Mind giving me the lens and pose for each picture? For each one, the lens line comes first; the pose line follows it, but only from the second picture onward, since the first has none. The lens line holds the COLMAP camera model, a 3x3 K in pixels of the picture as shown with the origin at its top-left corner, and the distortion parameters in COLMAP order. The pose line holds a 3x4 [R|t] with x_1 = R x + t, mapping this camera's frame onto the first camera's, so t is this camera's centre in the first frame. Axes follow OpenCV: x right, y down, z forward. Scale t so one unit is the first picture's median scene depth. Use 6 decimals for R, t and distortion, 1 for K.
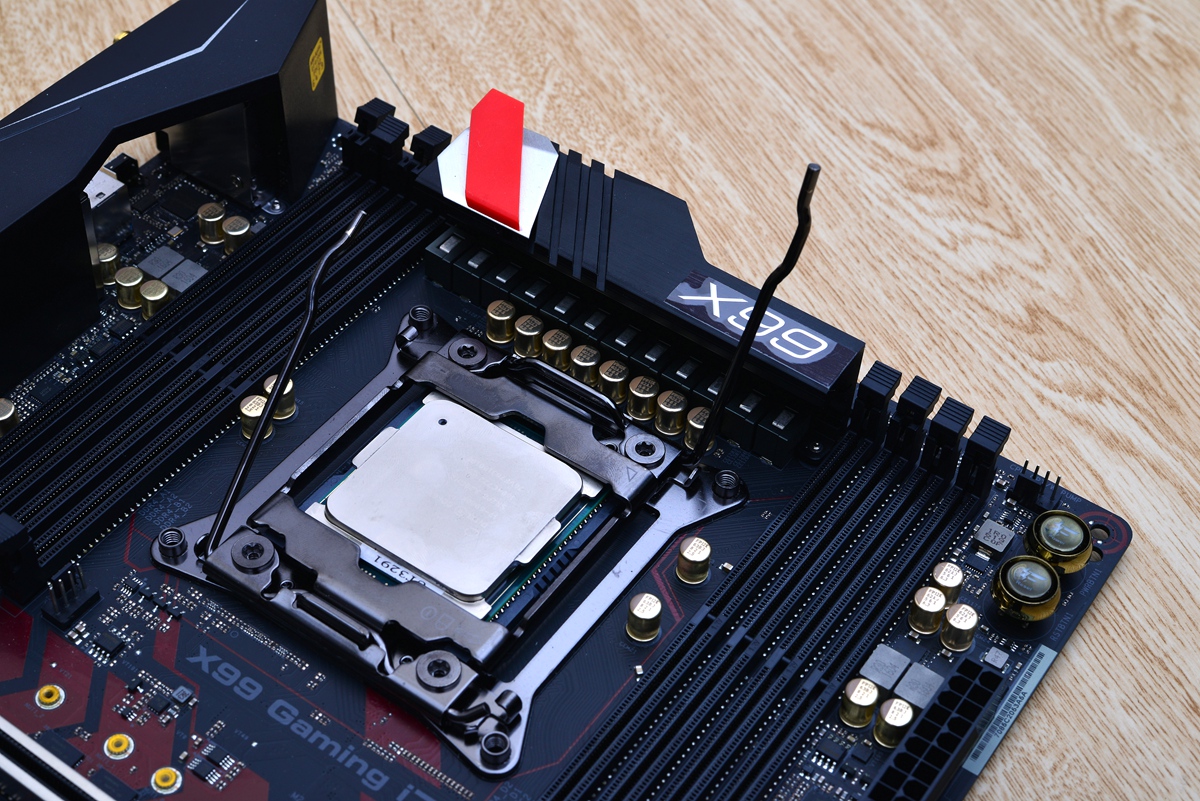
lens RADIAL K [[1914.3, 0, 600.0], [0, 1914.3, 400.5], [0, 0, 1]] dist [-0.161424, 0.051993]
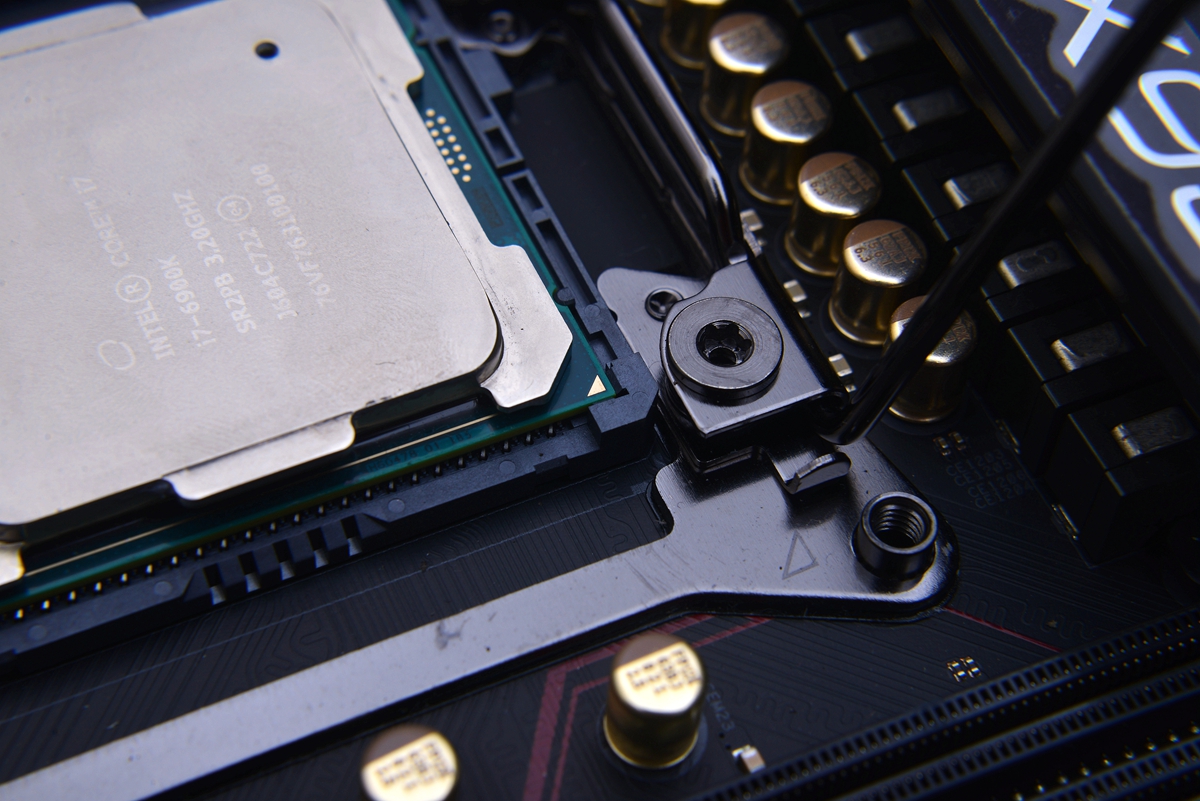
lens RADIAL K [[2760.7, 0, 600.0], [0, 2760.7, 400.5], [0, 0, 1]] dist [0.517067, 0.397024]
pose [[0.861746, 0.412633, -0.295175, 0.155551], [-0.377062, 0.910165, 0.171536, -0.043020], [0.339439, -0.036521, 0.939919, 0.510951]]
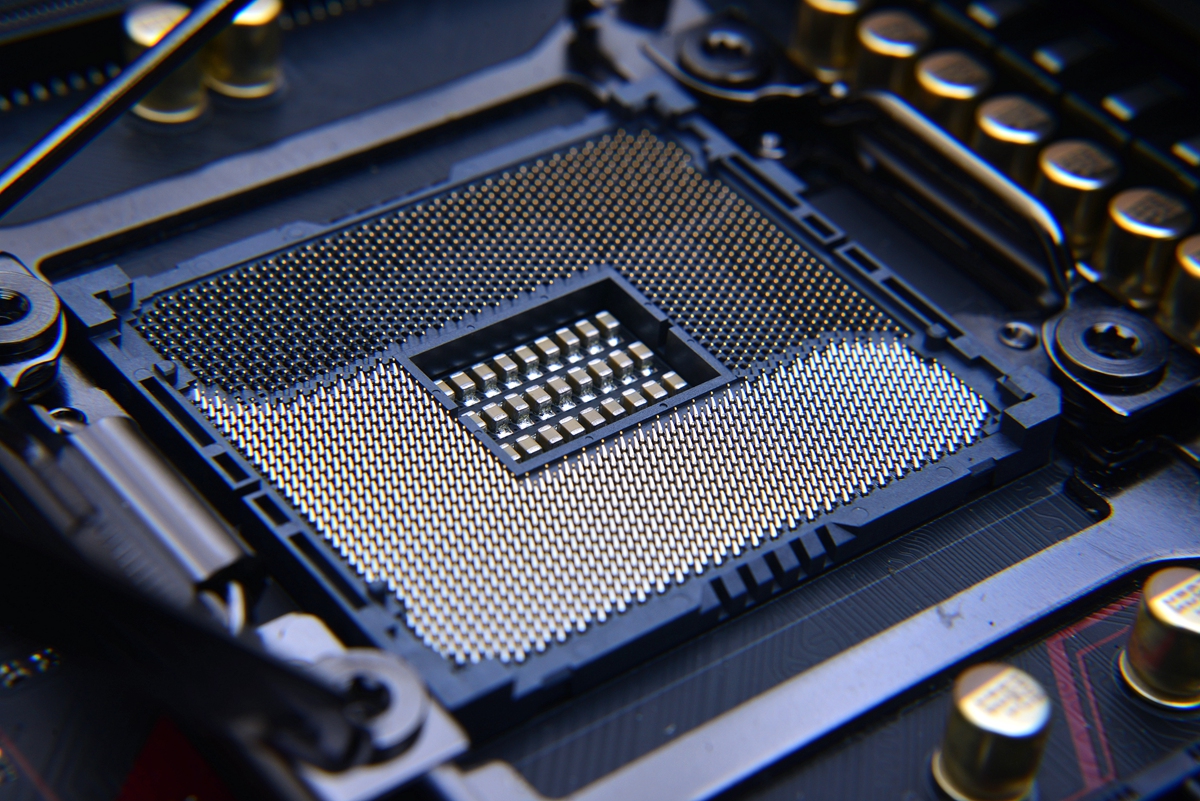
lens RADIAL K [[2760.7, 0, 600.0], [0, 2760.7, 400.5], [0, 0, 1]] dist [0.517067, 0.397024]
pose [[0.953852, 0.225162, -0.198666, 0.039178], [-0.249375, 0.962544, -0.106403, 0.116945], [0.167267, 0.151035, 0.974274, 0.452198]]
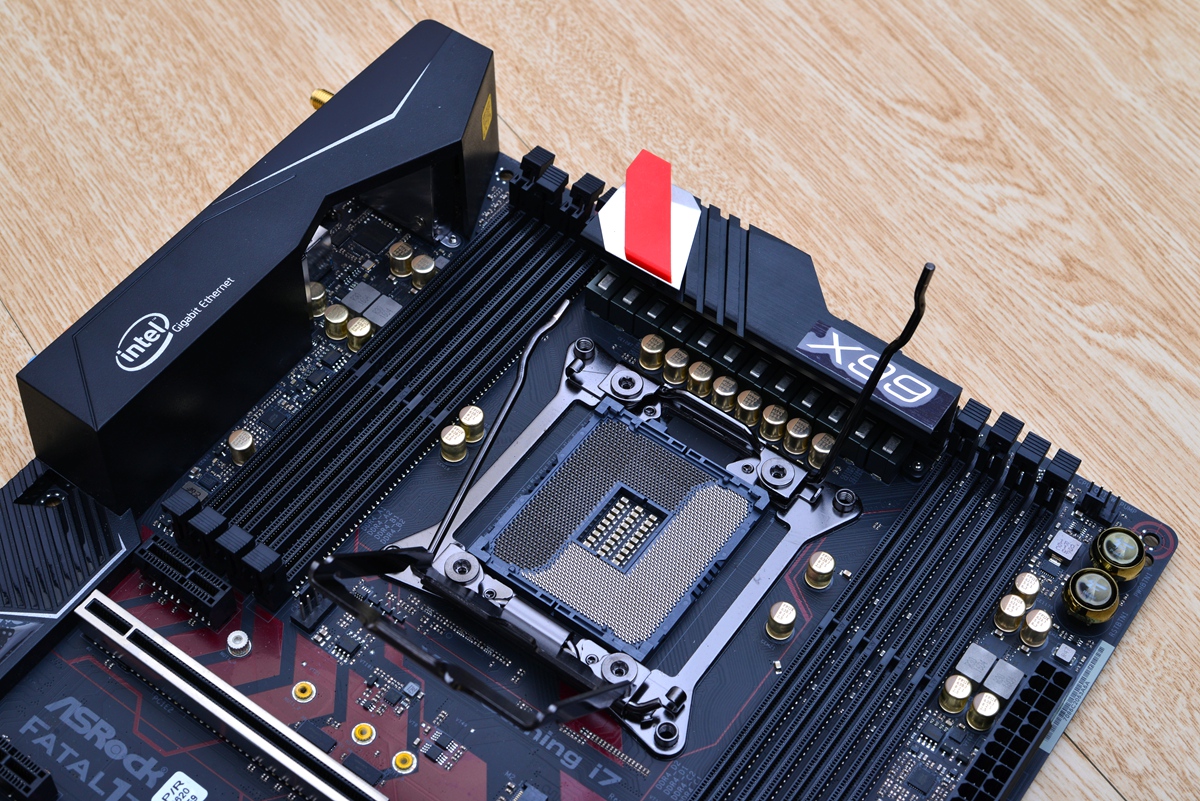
lens RADIAL K [[1890.5, 0, 600.0], [0, 1890.5, 400.5], [0, 0, 1]] dist [-0.148084, 0.016551]
pose [[0.999866, 0.001663, -0.016286, -0.068773], [0.000250, 0.993160, 0.116760, -0.156944], [0.016369, -0.116748, 0.993027, -0.178698]]
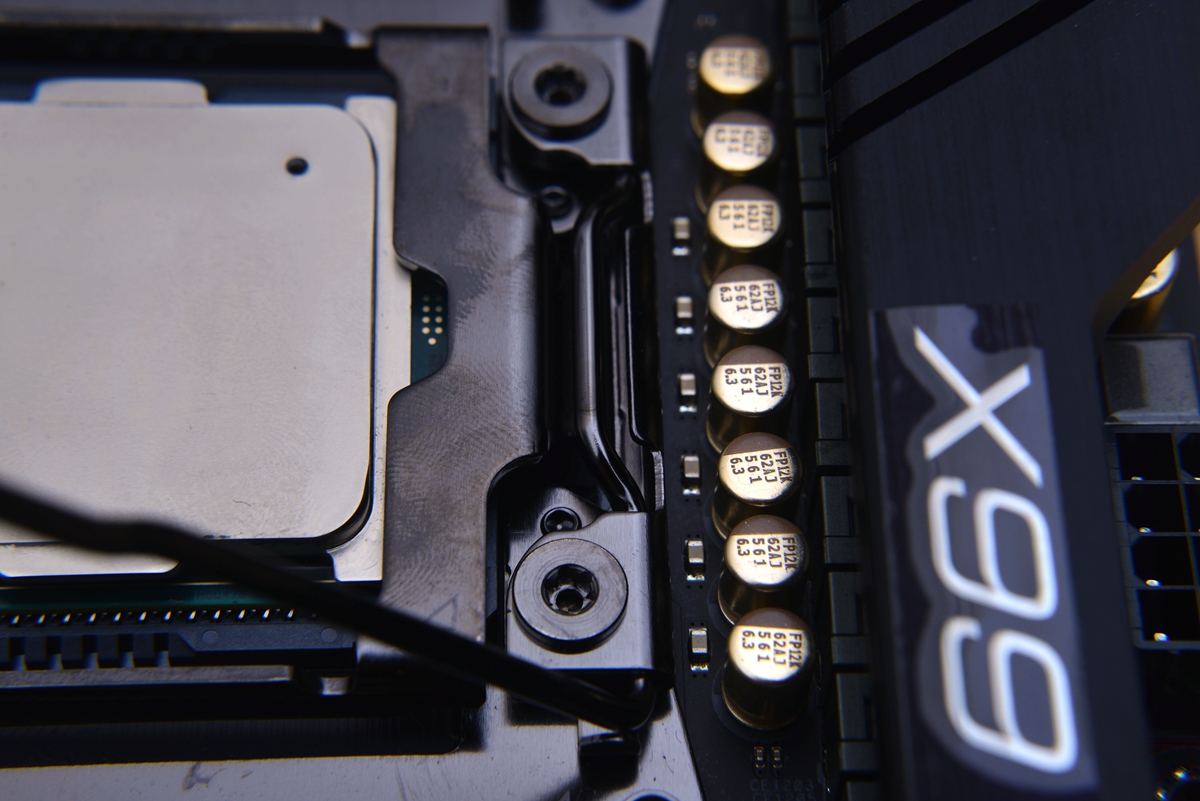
lens RADIAL K [[2760.7, 0, 600.0], [0, 2760.7, 400.5], [0, 0, 1]] dist [0.517067, 0.397024]
pose [[0.587297, 0.668824, -0.455804, 0.232977], [-0.582030, 0.740329, 0.336384, -0.173078], [0.562426, 0.067734, 0.824068, 0.574473]]
